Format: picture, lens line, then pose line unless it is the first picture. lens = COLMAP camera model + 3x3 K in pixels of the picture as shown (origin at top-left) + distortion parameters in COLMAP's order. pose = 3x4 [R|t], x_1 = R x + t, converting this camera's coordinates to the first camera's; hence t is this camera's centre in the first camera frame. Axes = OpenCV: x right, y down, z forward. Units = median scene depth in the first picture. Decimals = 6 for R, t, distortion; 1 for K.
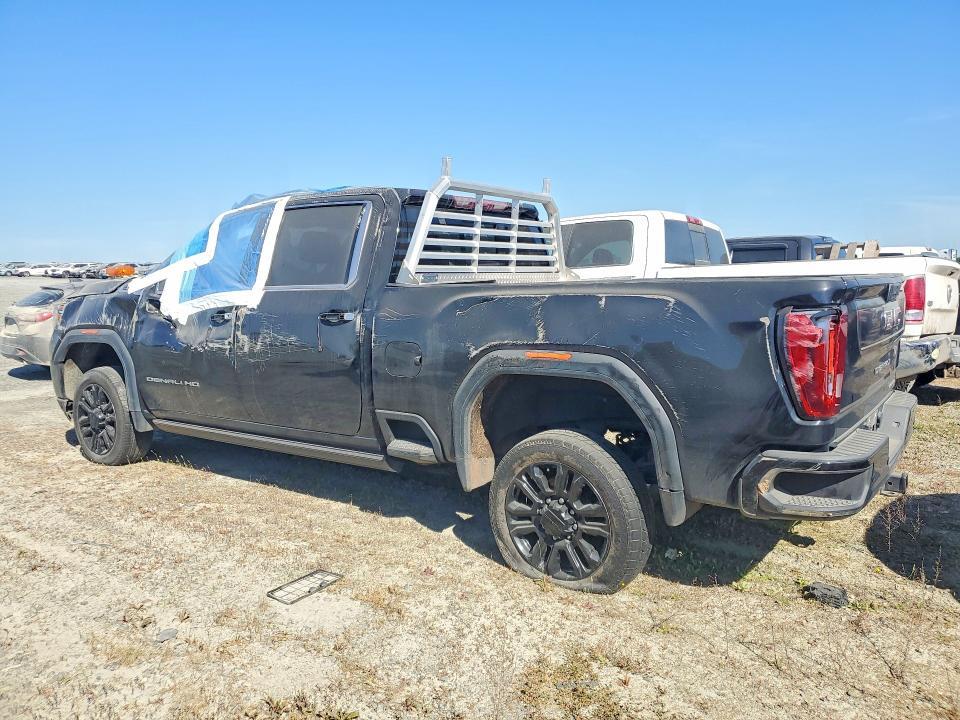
lens RADIAL K [[752.8, 0, 482.2], [0, 752.8, 360.2], [0, 0, 1]] dist [0.012586, 0.003732]
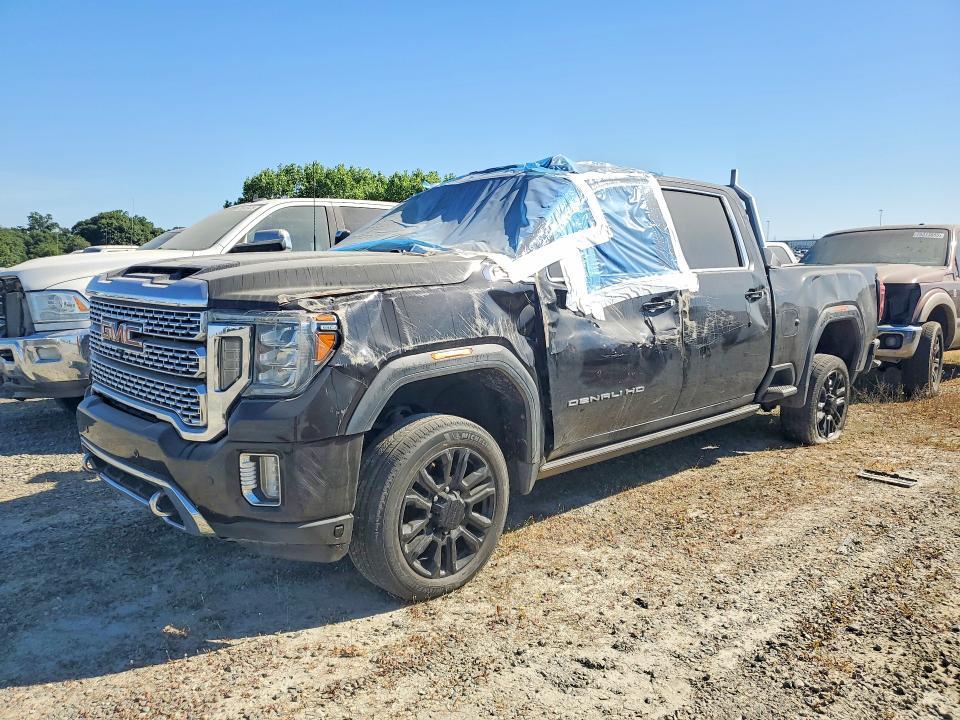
lens RADIAL K [[752.8, 0, 482.2], [0, 752.8, 360.2], [0, 0, 1]] dist [0.012586, 0.003732]
pose [[0.201409, -0.092758, 0.975105, -1.228712], [0.130254, 0.989201, 0.067195, -0.078358], [-0.970808, 0.113478, 0.211316, 1.016470]]
